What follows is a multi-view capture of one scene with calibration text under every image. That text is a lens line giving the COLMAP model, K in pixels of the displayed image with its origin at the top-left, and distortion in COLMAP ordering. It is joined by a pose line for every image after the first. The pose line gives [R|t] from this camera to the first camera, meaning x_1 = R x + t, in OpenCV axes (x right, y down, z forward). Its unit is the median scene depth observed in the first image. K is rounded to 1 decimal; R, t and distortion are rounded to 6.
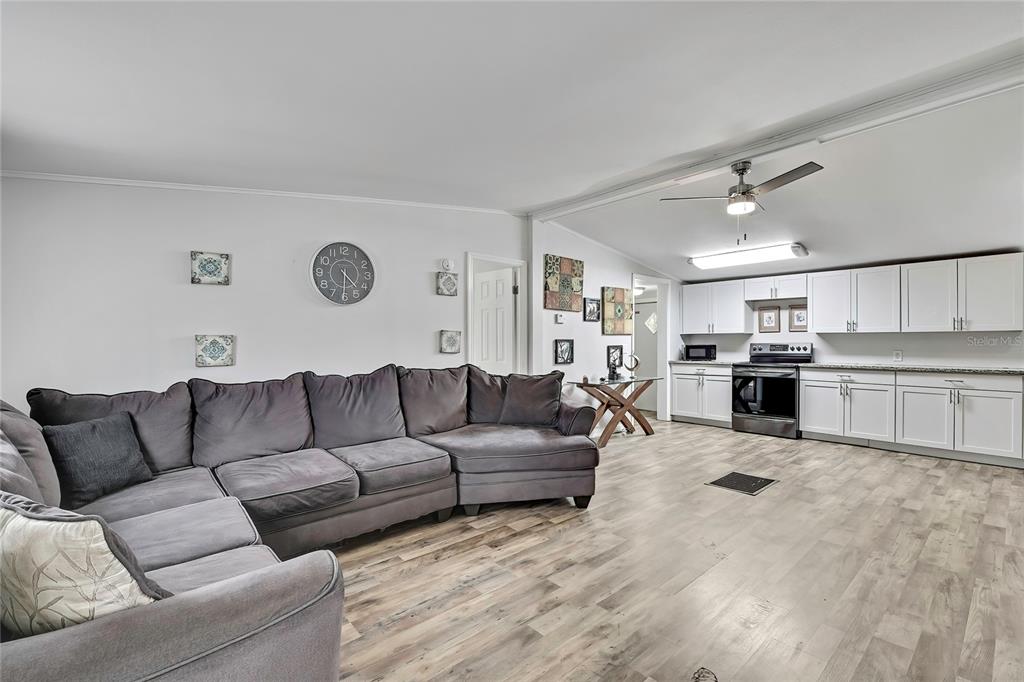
lens RADIAL K [[464.6, 0, 486.7], [0, 464.6, 339.5], [0, 0, 1]] dist [-0.018309, -0.000211]
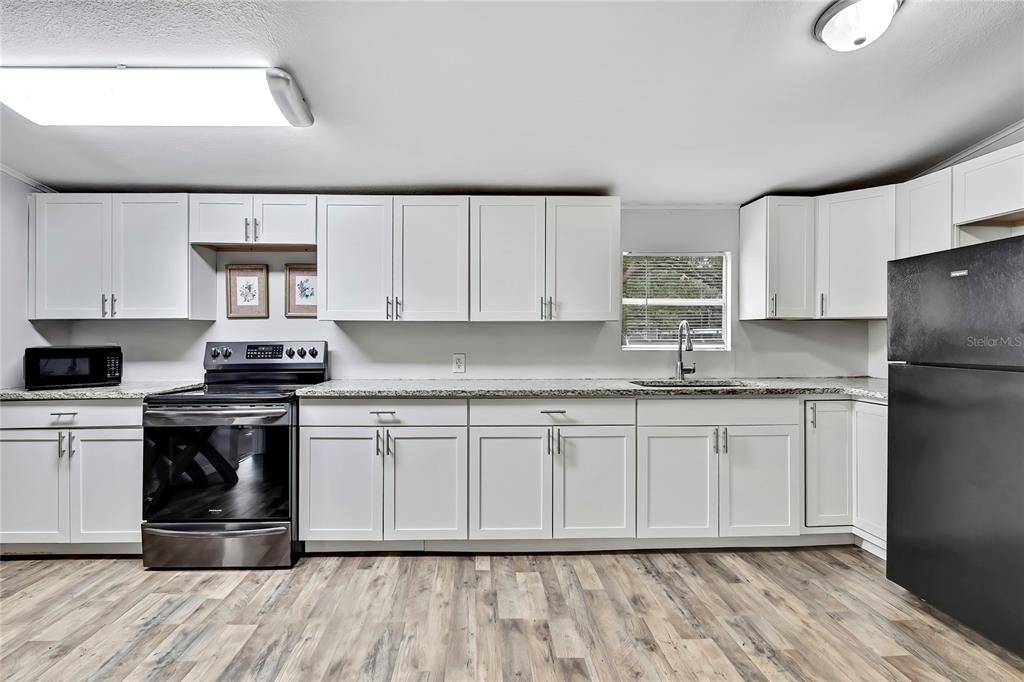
lens RADIAL K [[464.6, 0, 486.7], [0, 464.6, 339.5], [0, 0, 1]] dist [-0.018309, -0.000211]
pose [[0.608169, -0.008272, 0.793764, 0.415450], [-0.004942, 0.999887, 0.014207, -0.002155], [-0.793792, -0.012563, 0.608059, 0.559363]]
